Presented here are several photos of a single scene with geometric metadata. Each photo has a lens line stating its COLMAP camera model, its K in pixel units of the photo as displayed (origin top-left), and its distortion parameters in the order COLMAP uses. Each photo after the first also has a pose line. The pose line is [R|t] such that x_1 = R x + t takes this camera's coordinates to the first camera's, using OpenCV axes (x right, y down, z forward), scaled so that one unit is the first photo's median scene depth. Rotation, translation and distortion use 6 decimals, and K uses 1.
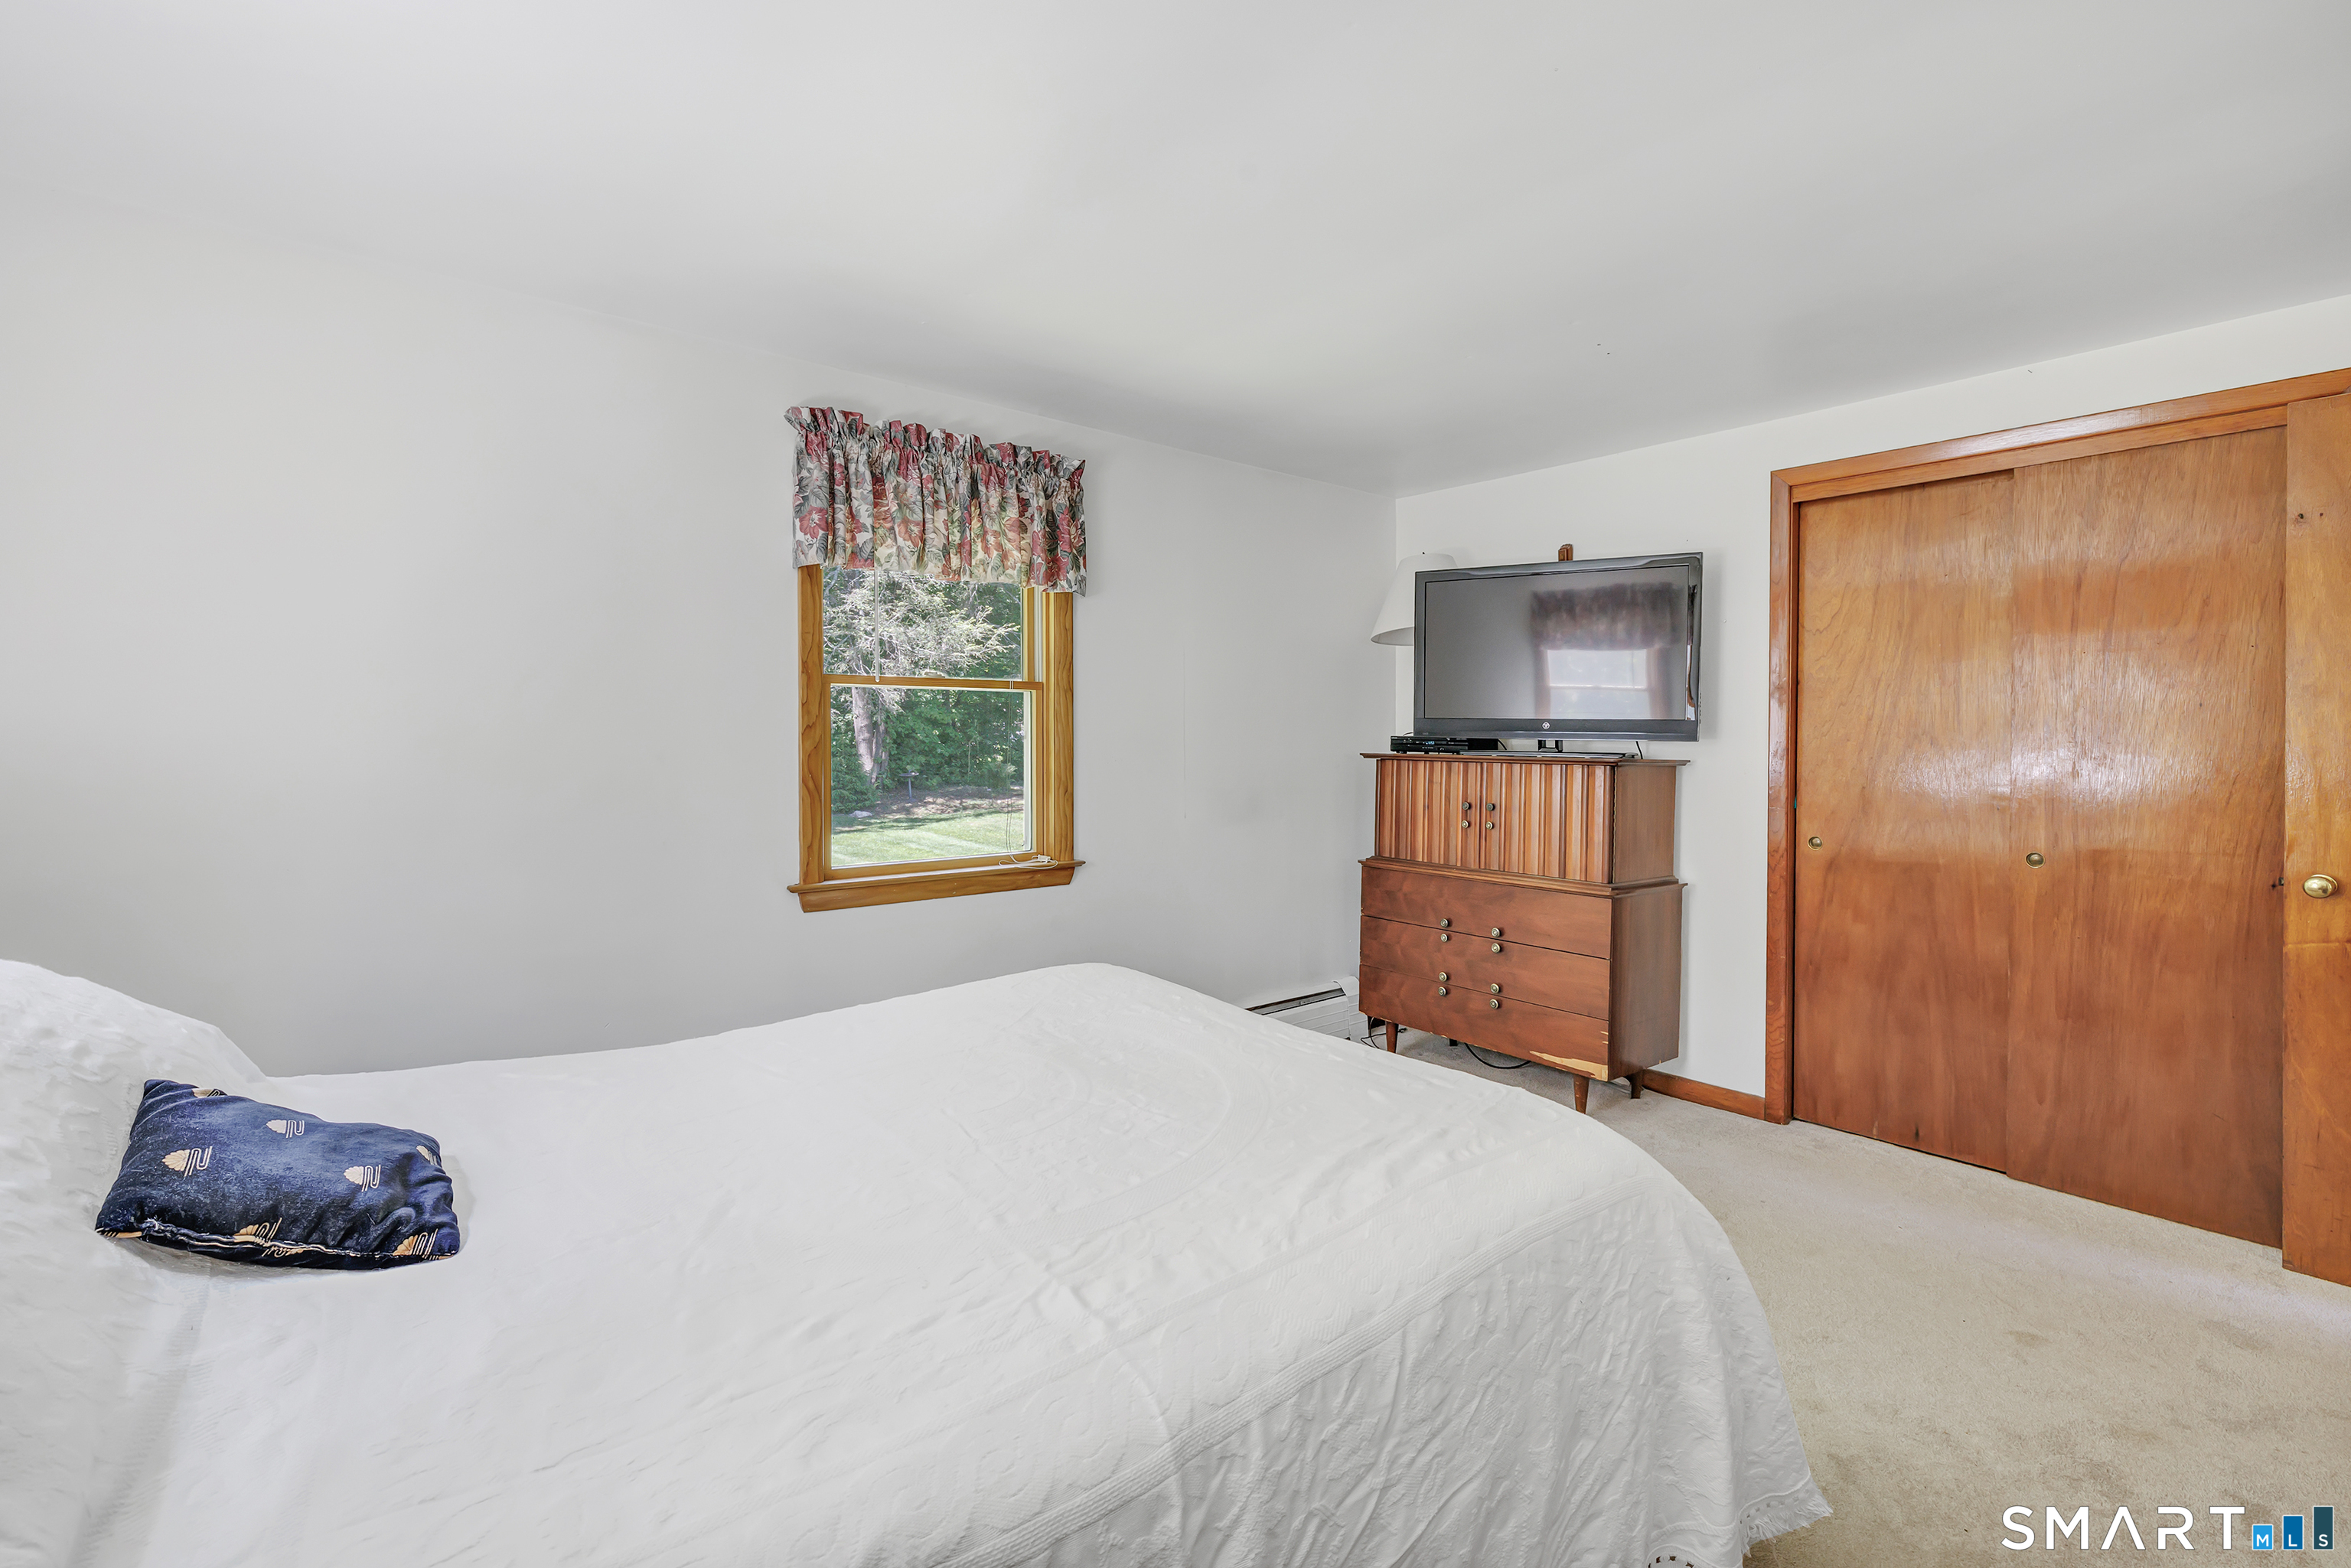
lens RADIAL K [[1052.4, 0, 1164.5], [0, 1052.4, 770.0], [0, 0, 1]] dist [-0.001861, -0.000331]
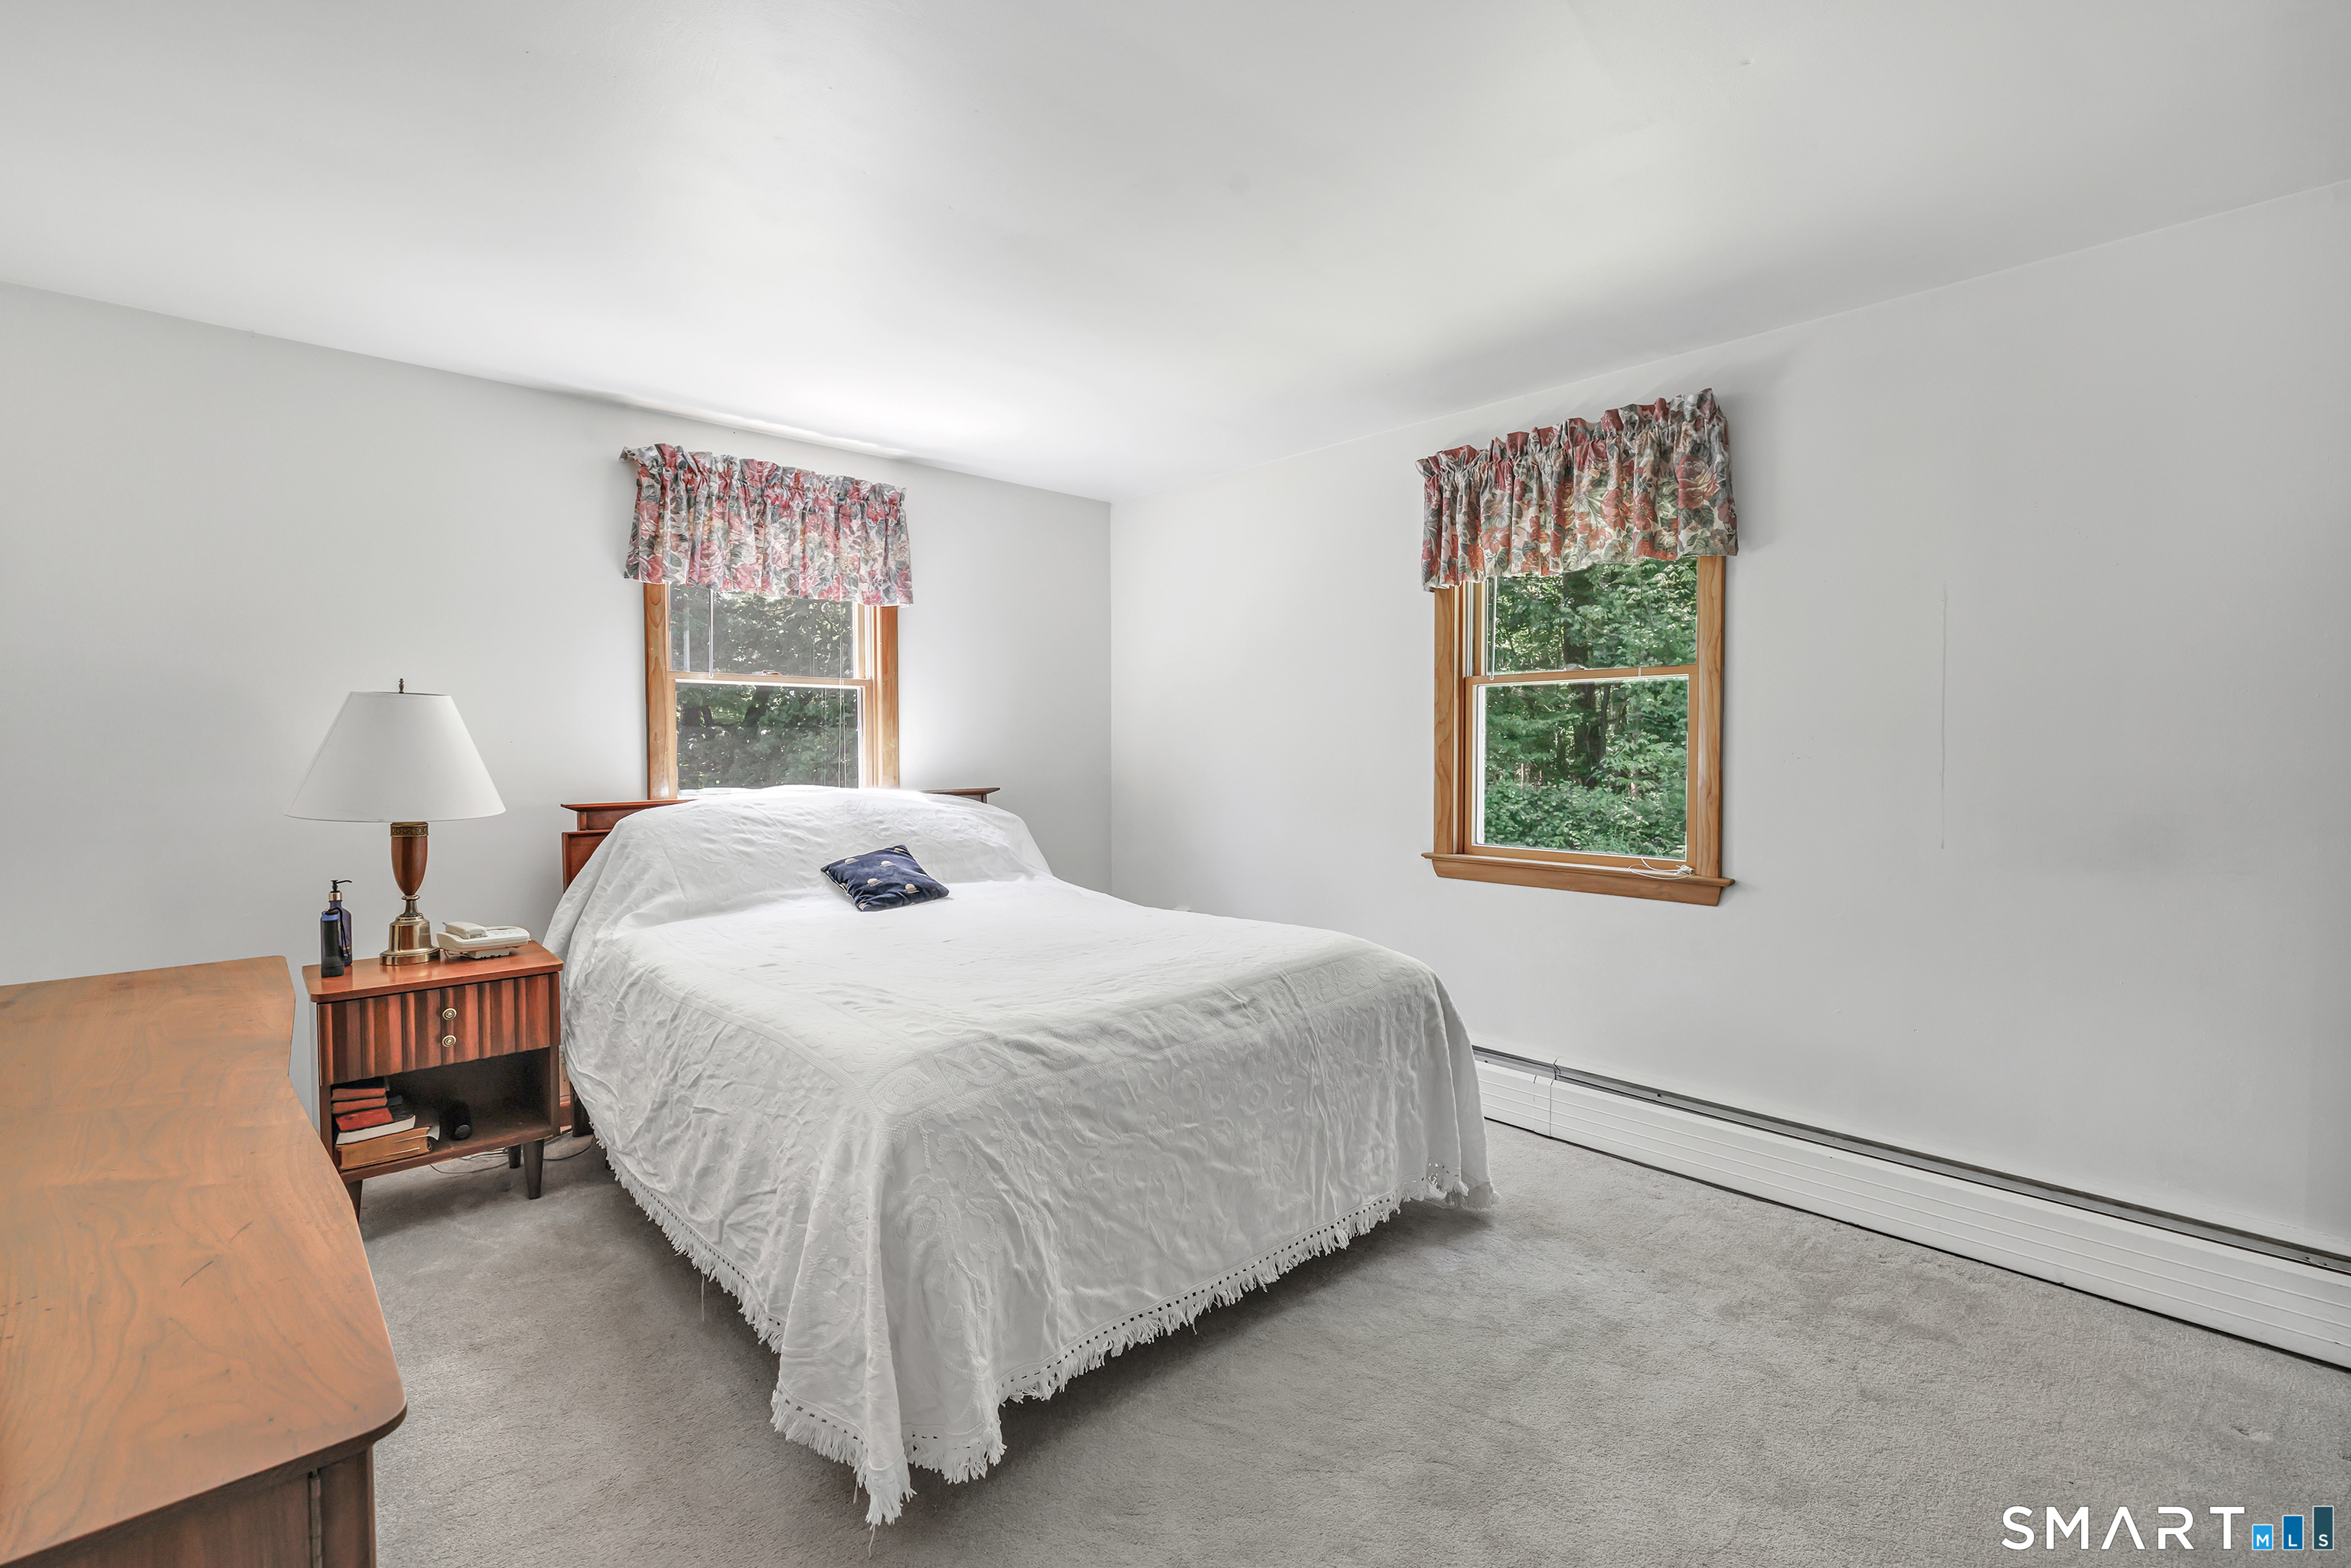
lens RADIAL K [[1052.4, 0, 1164.5], [0, 1052.4, 770.0], [0, 0, 1]] dist [-0.001861, -0.000331]
pose [[0.032243, 0.031844, -0.998973, 0.784138], [-0.015847, 0.999383, 0.031345, -0.018422], [0.999354, 0.014820, 0.032728, 0.595114]]
